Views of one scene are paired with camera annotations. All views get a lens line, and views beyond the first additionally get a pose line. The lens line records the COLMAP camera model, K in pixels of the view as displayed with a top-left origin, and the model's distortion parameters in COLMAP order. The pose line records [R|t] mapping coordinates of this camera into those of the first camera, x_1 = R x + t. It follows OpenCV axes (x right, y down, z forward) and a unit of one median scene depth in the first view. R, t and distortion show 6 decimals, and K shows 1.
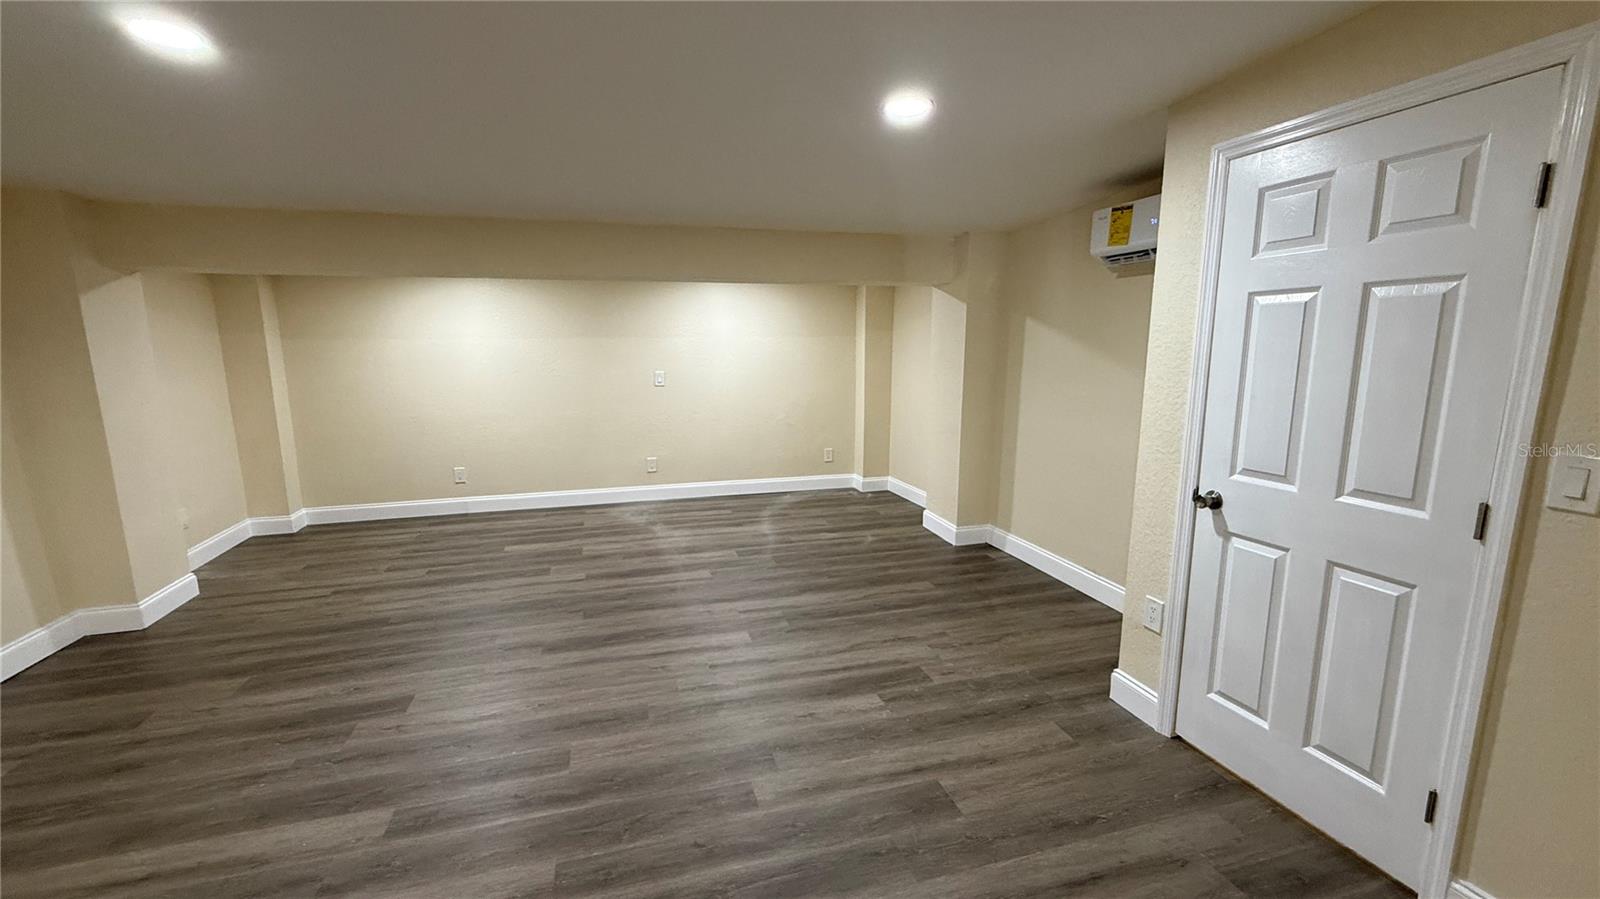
lens RADIAL K [[643.1, 0, 793.3], [0, 643.1, 447.0], [0, 0, 1]] dist [0.003836, -0.000367]
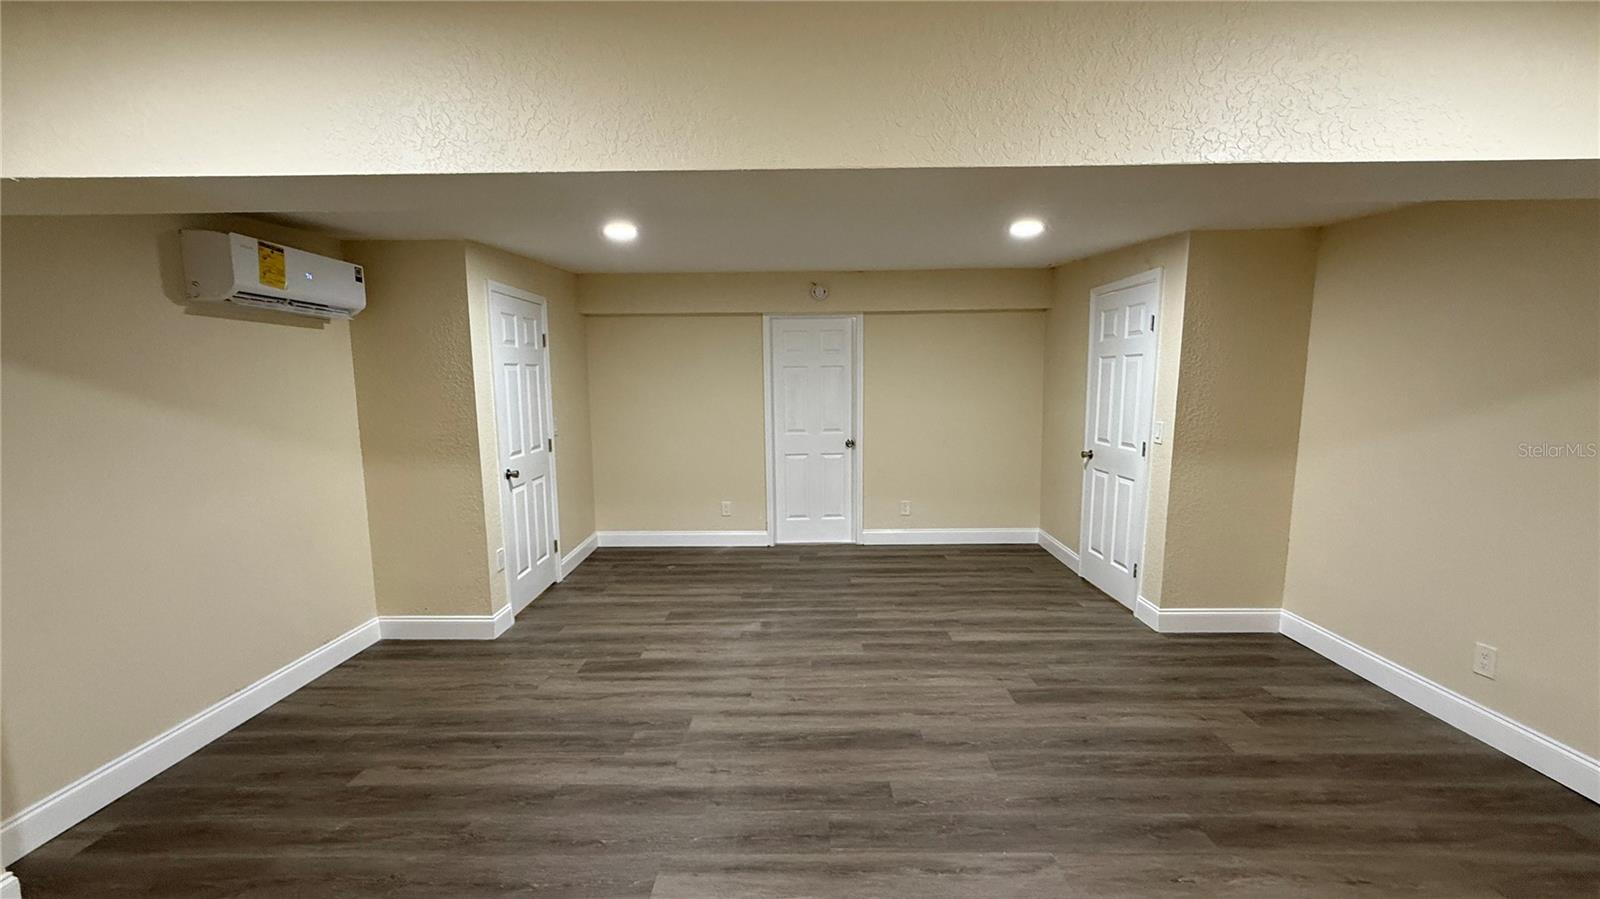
lens RADIAL K [[643.1, 0, 795.1], [0, 643.1, 449.5], [0, 0, 1]] dist [0.003836, -0.000367]
pose [[-0.956080, -0.016906, 0.292618, -0.518855], [0.062869, 0.963270, 0.261070, -0.323459], [-0.286284, 0.268000, -0.919901, 1.911193]]
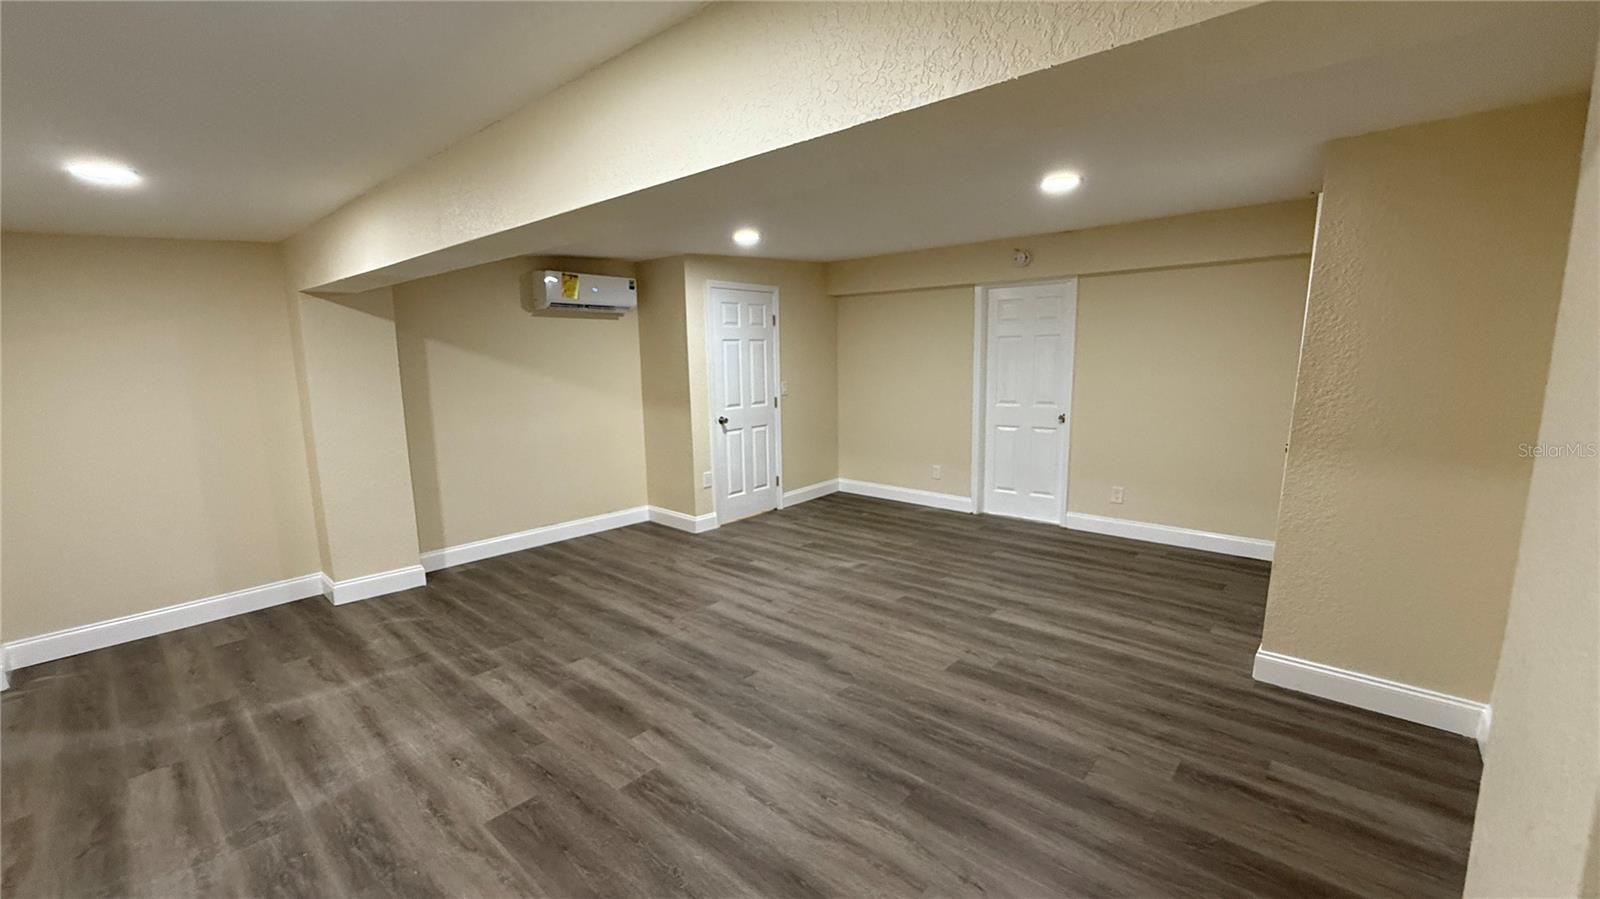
lens RADIAL K [[643.1, 0, 795.4], [0, 643.1, 450.7], [0, 0, 1]] dist [0.003836, -0.000367]
pose [[-0.530186, -0.113484, 0.840253, -1.286124], [0.154110, 0.961597, 0.227114, -0.260771], [-0.833758, 0.249904, -0.492336, 1.598354]]
